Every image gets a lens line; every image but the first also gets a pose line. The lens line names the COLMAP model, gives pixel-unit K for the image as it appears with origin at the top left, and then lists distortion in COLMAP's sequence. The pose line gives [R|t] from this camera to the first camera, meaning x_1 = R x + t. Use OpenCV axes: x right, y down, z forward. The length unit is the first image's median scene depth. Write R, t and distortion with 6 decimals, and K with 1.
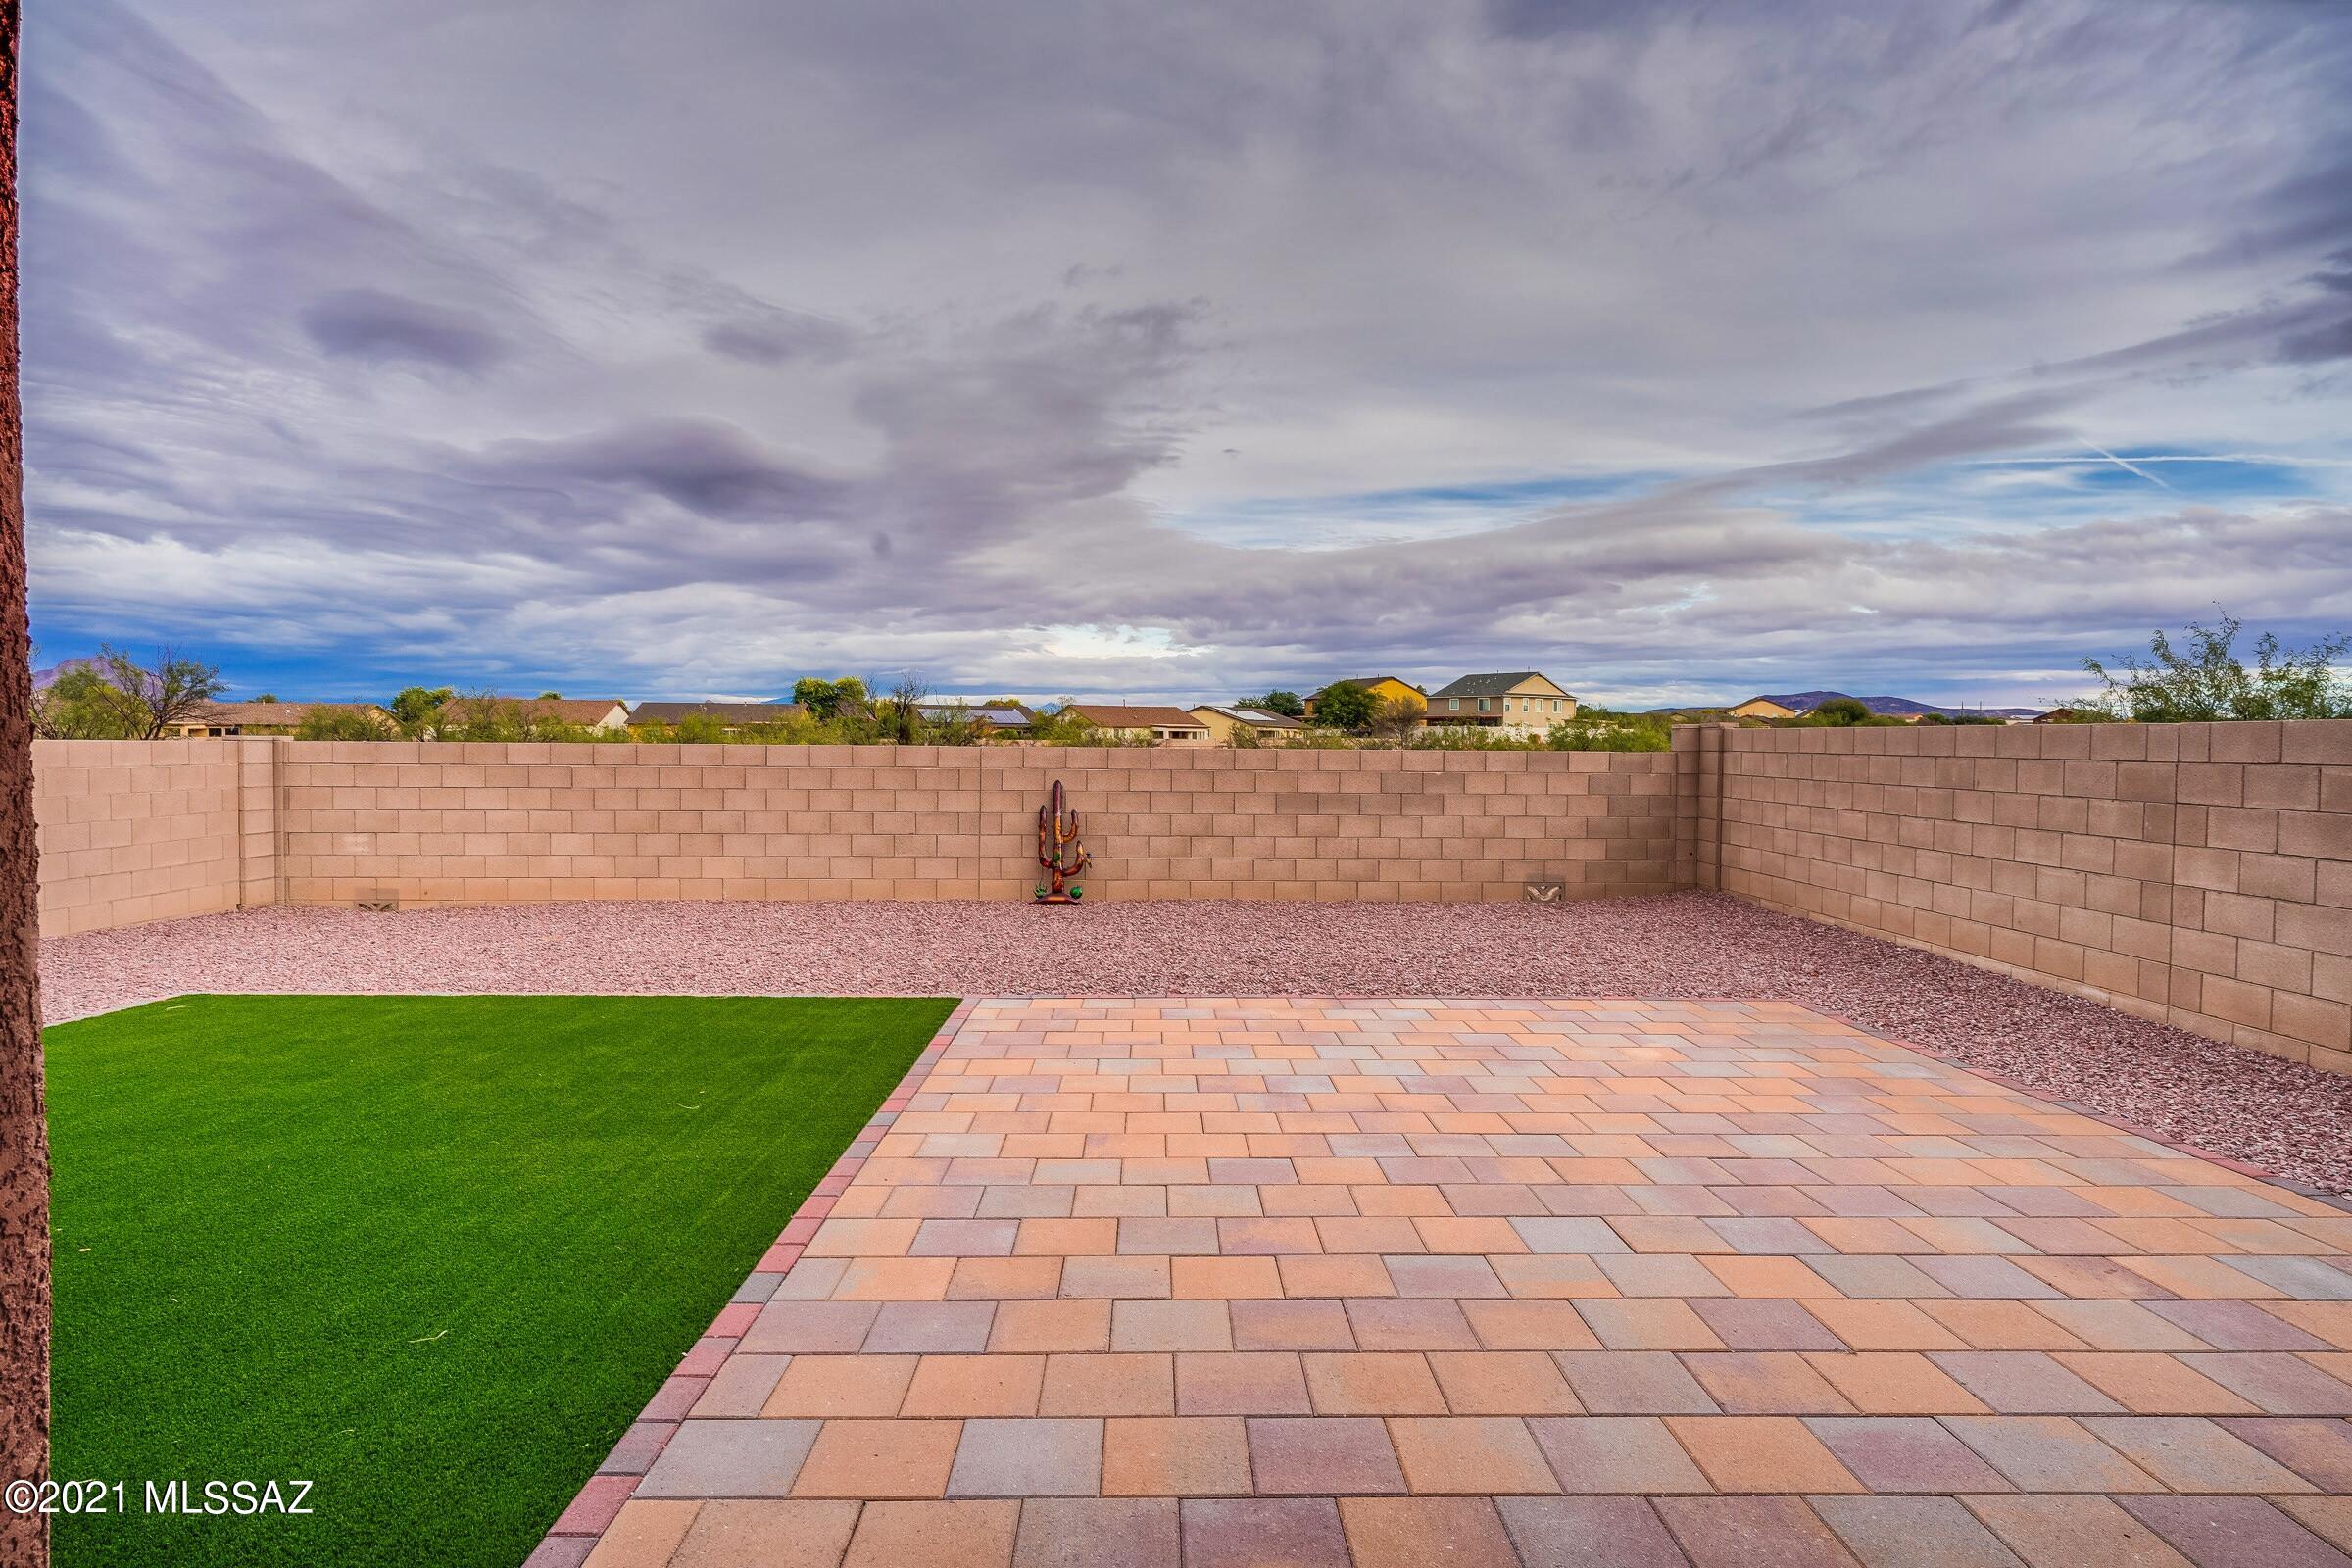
lens RADIAL K [[1272.0, 0, 1187.0], [0, 1272.0, 686.3], [0, 0, 1]] dist [-0.006574, 0.003814]
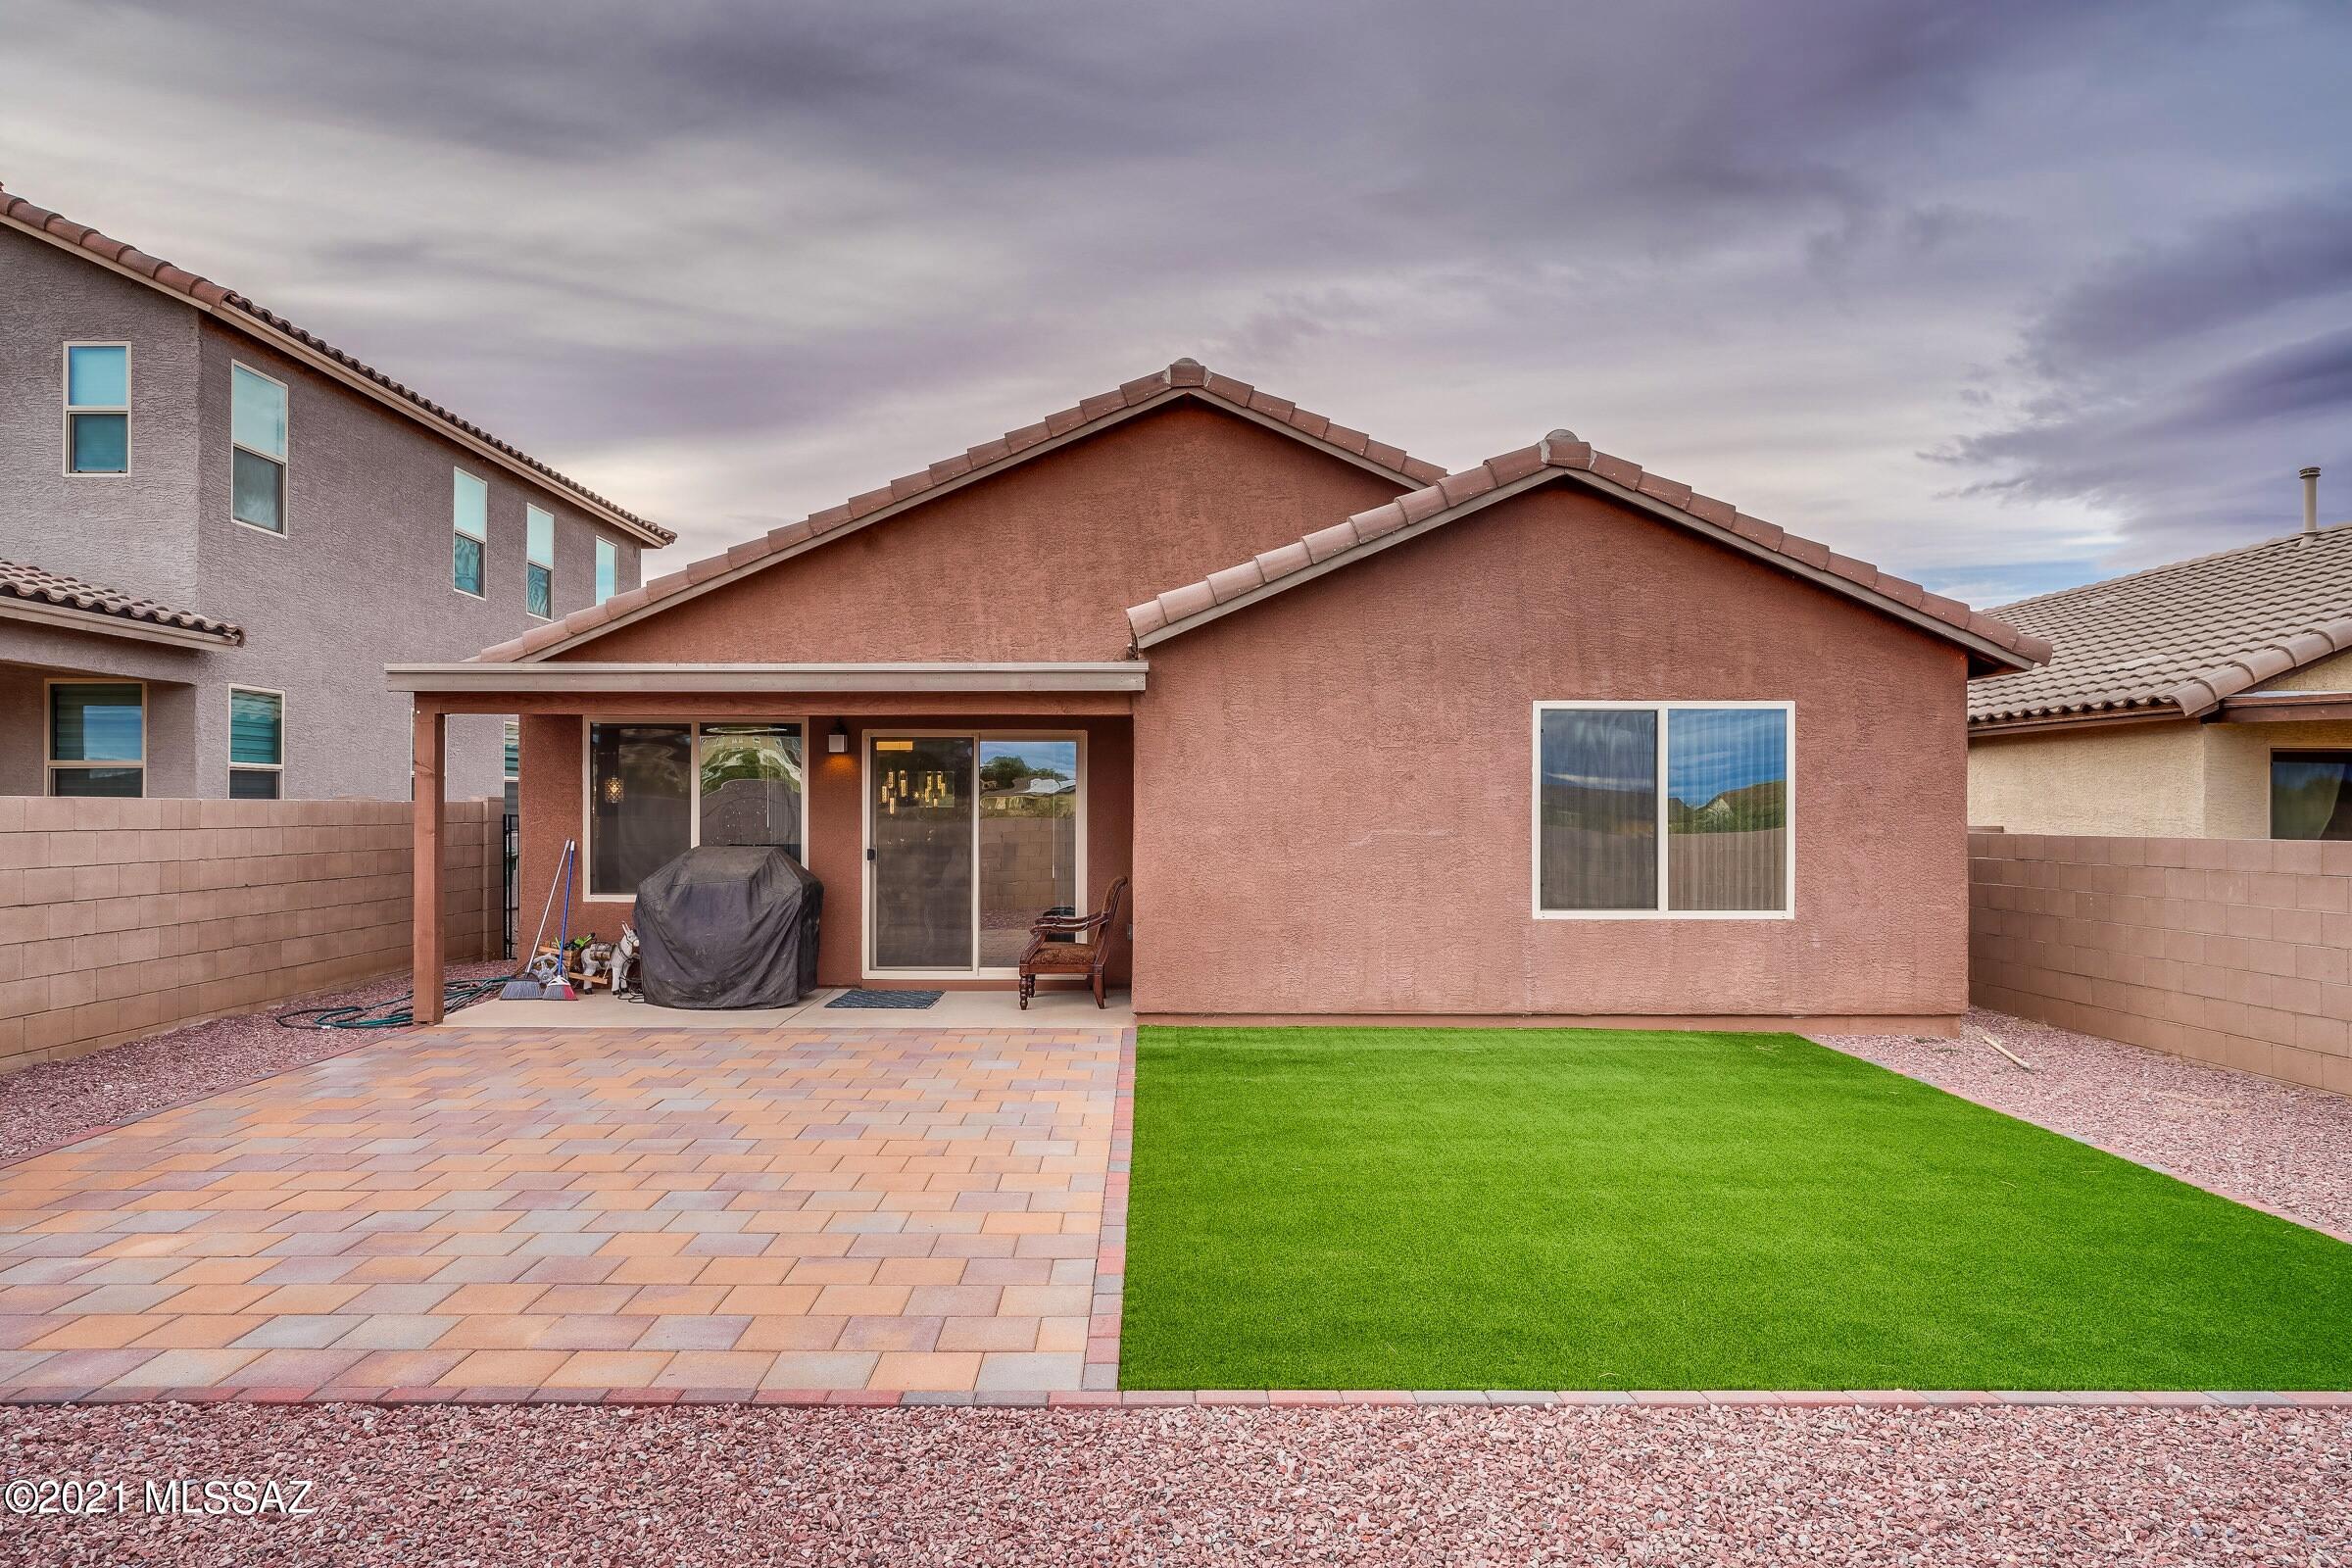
lens RADIAL K [[1545.7, 0, 1176.3], [0, 1545.7, 798.6], [0, 0, 1]] dist [0.002634, 0.002803]
pose [[-0.999810, -0.011726, 0.015546, -0.124297], [-0.012386, 0.998997, -0.043035, 0.030288], [-0.015026, -0.043219, -0.998953, 0.966257]]
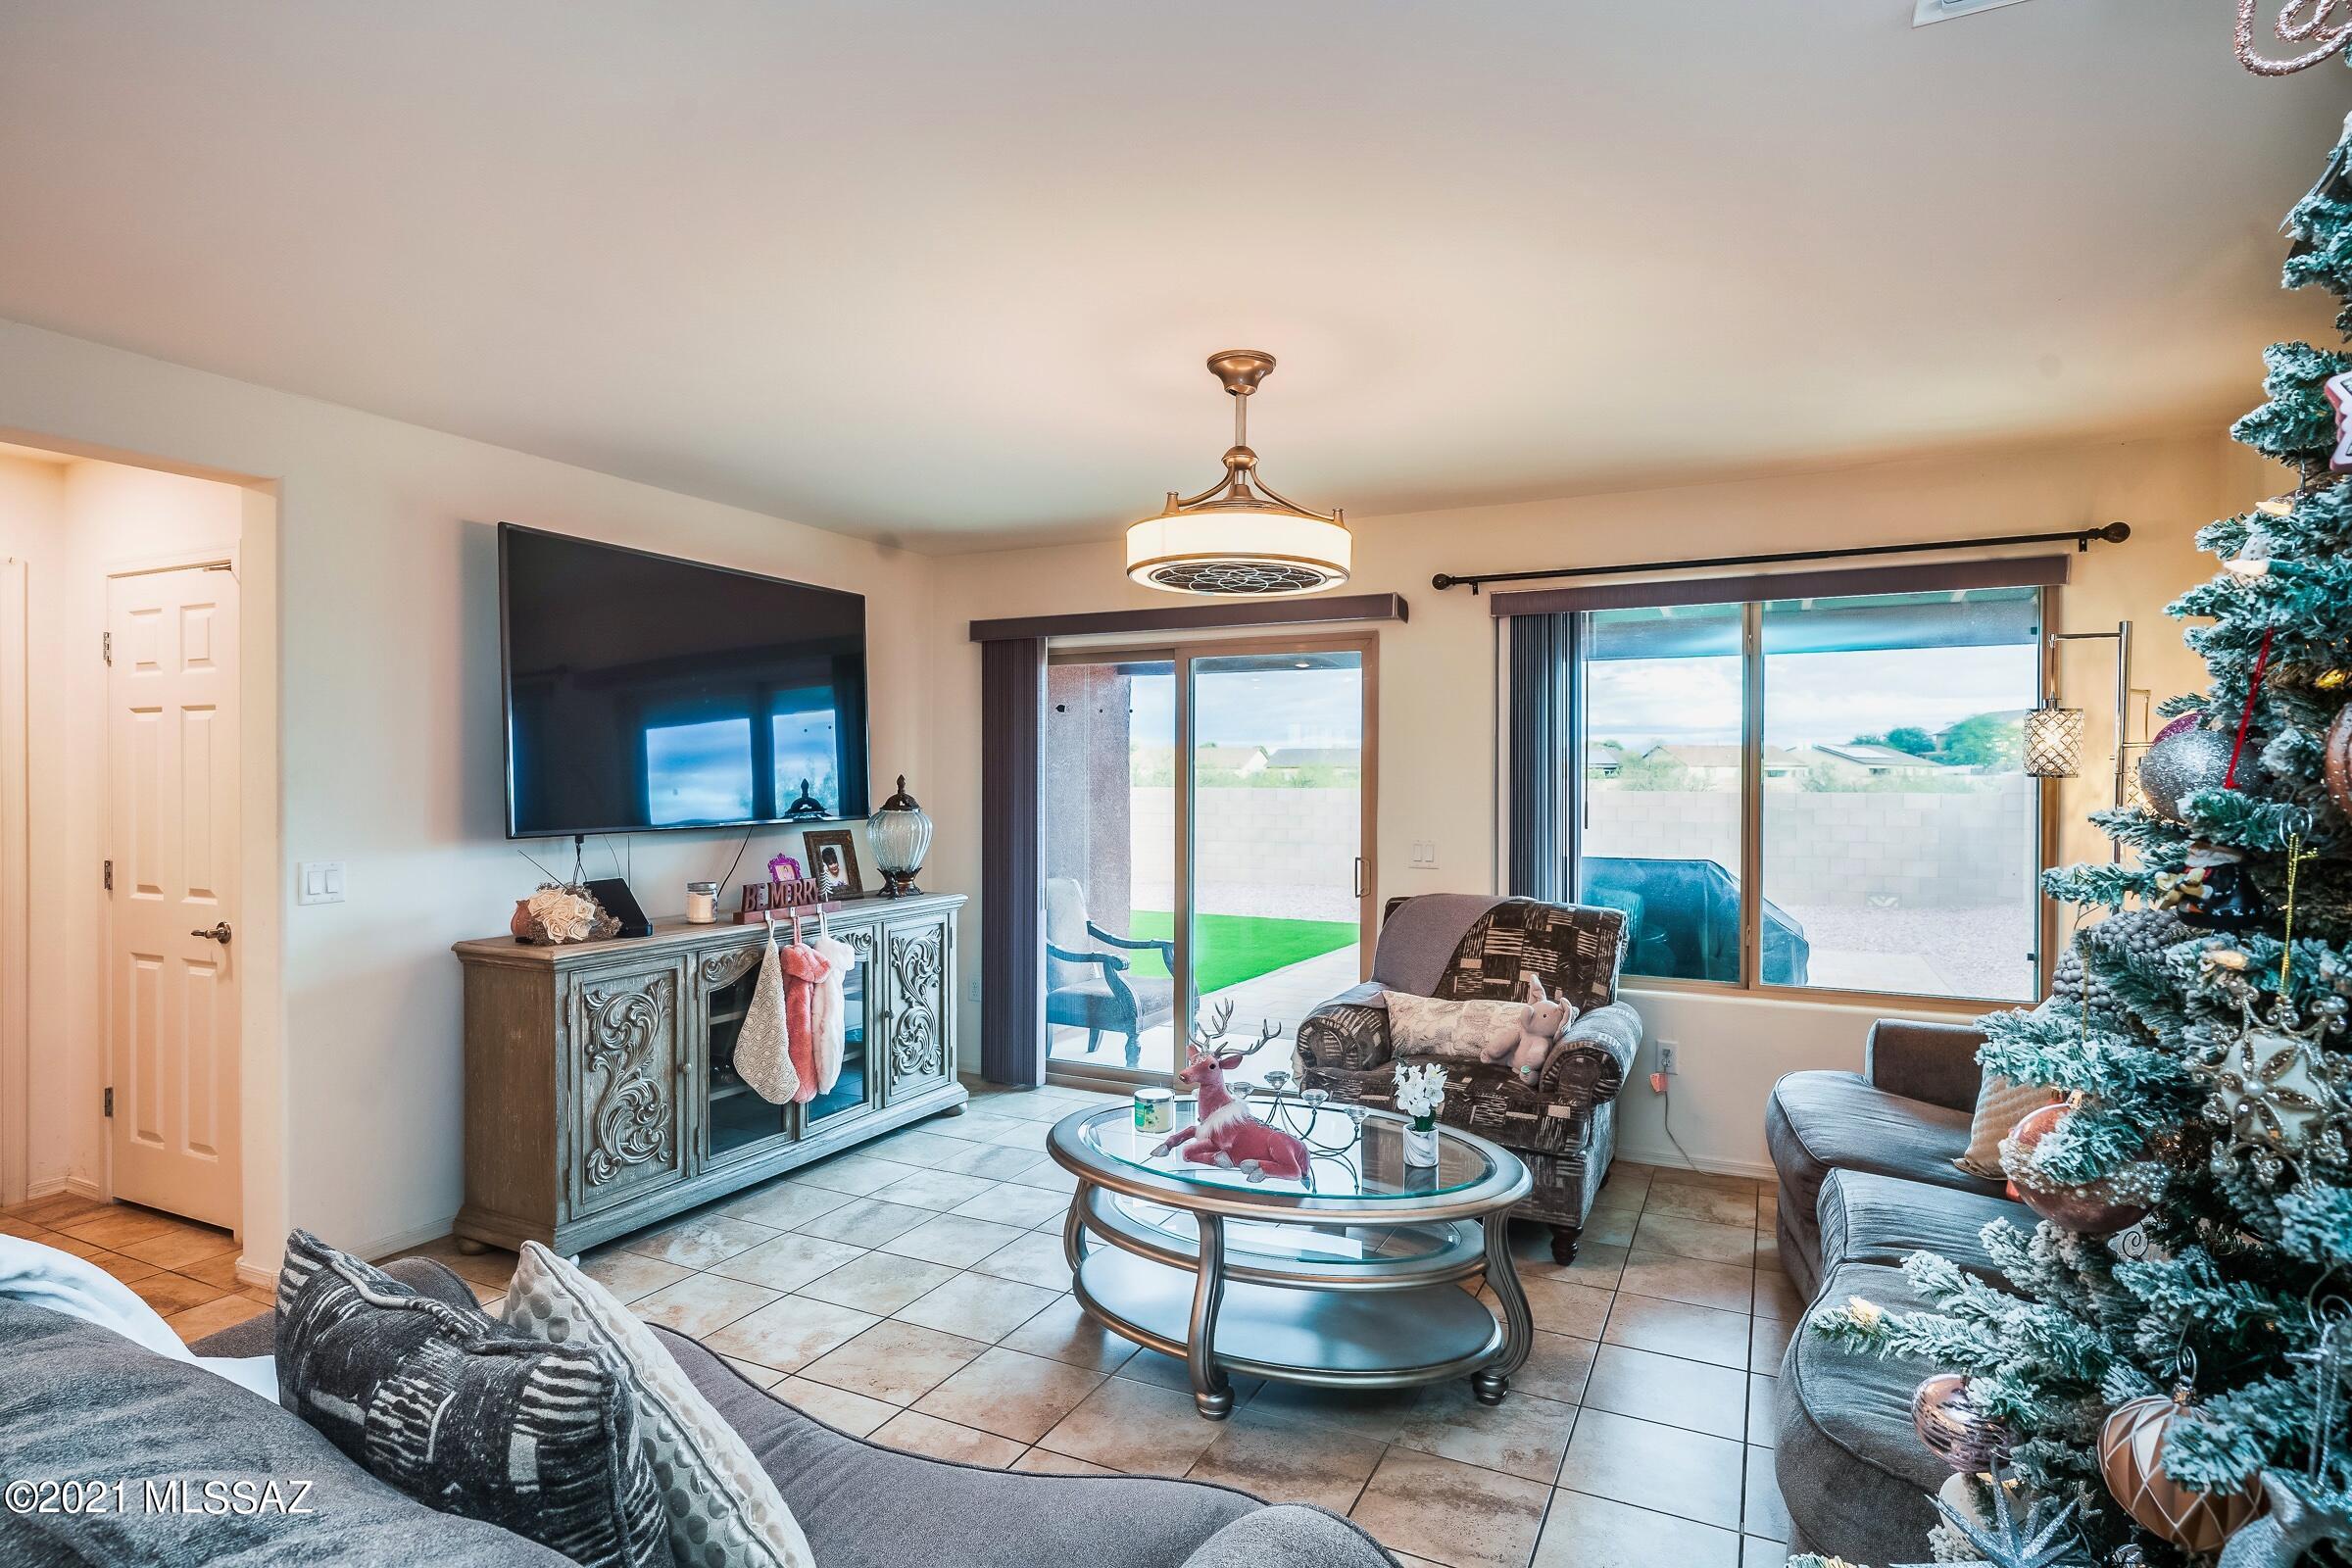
lens RADIAL K [[1206.3, 0, 1180.4], [0, 1206.3, 781.9], [0, 0, 1]] dist [-0.006021, 0.003813]
pose [[0.885431, -0.006194, -0.464730, 0.221950], [0.026259, 0.998981, 0.036716, -0.024858], [0.464029, -0.044713, 0.884691, -0.438290]]
